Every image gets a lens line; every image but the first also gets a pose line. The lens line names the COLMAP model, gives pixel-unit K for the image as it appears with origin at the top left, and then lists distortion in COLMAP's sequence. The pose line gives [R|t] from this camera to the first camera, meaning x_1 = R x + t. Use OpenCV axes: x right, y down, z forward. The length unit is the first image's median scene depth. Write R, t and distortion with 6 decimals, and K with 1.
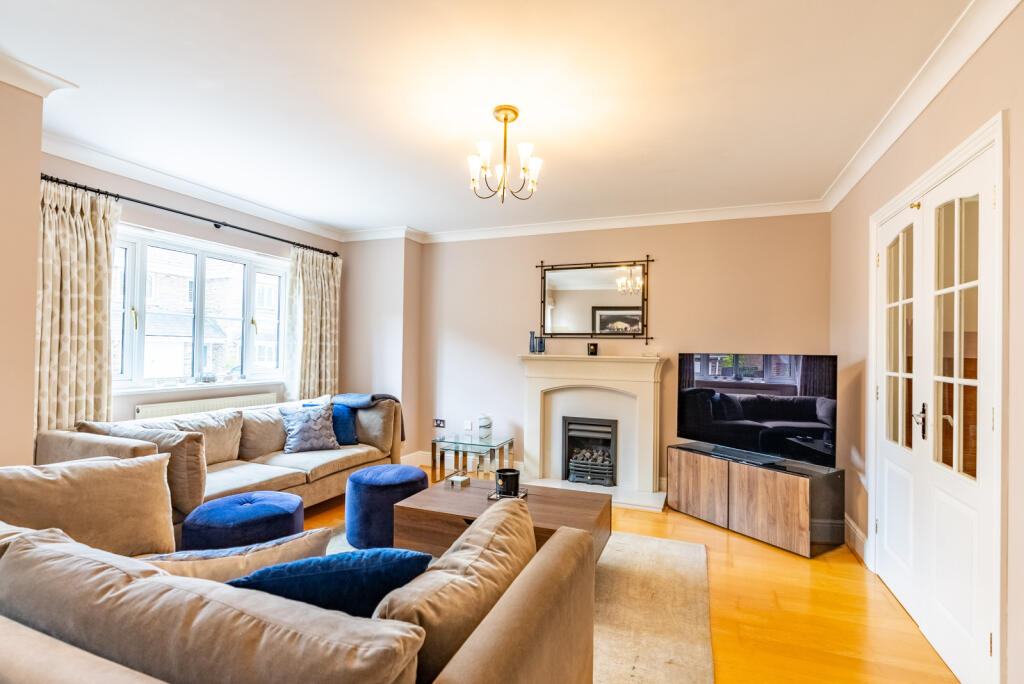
lens RADIAL K [[476.6, 0, 512.0], [0, 476.6, 342.0], [0, 0, 1]] dist [-0.033431, 0.000247]
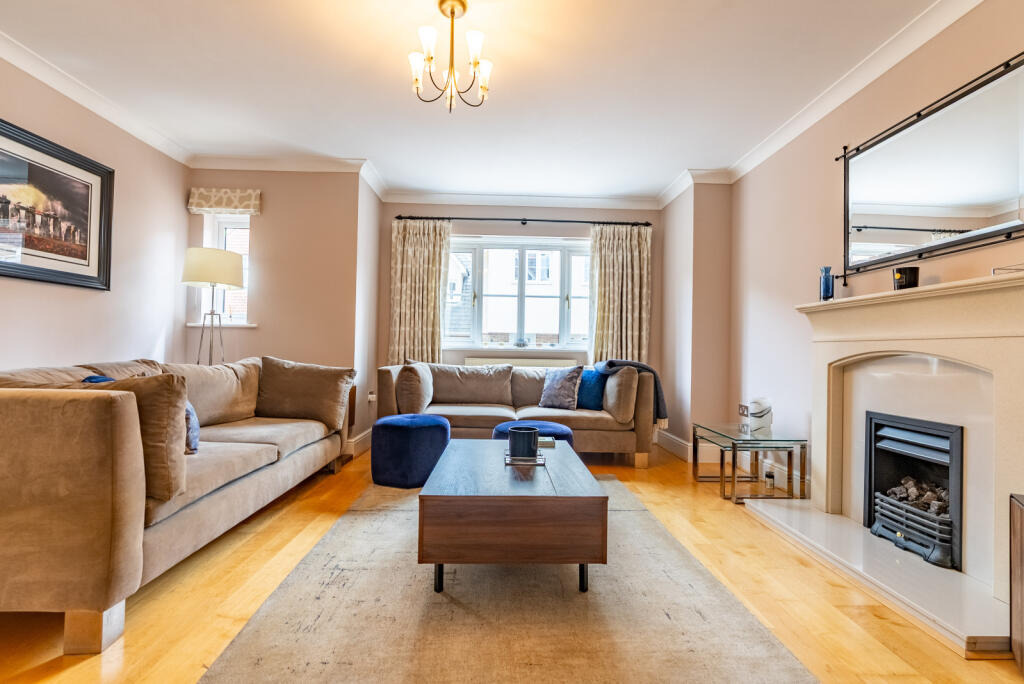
lens RADIAL K [[476.6, 0, 512.0], [0, 476.6, 342.0], [0, 0, 1]] dist [-0.033431, 0.000247]
pose [[0.373119, -0.026729, -0.927398, 0.467748], [-0.002124, 0.999558, -0.029663, 0.096692], [0.927781, 0.013037, 0.372897, 0.431322]]
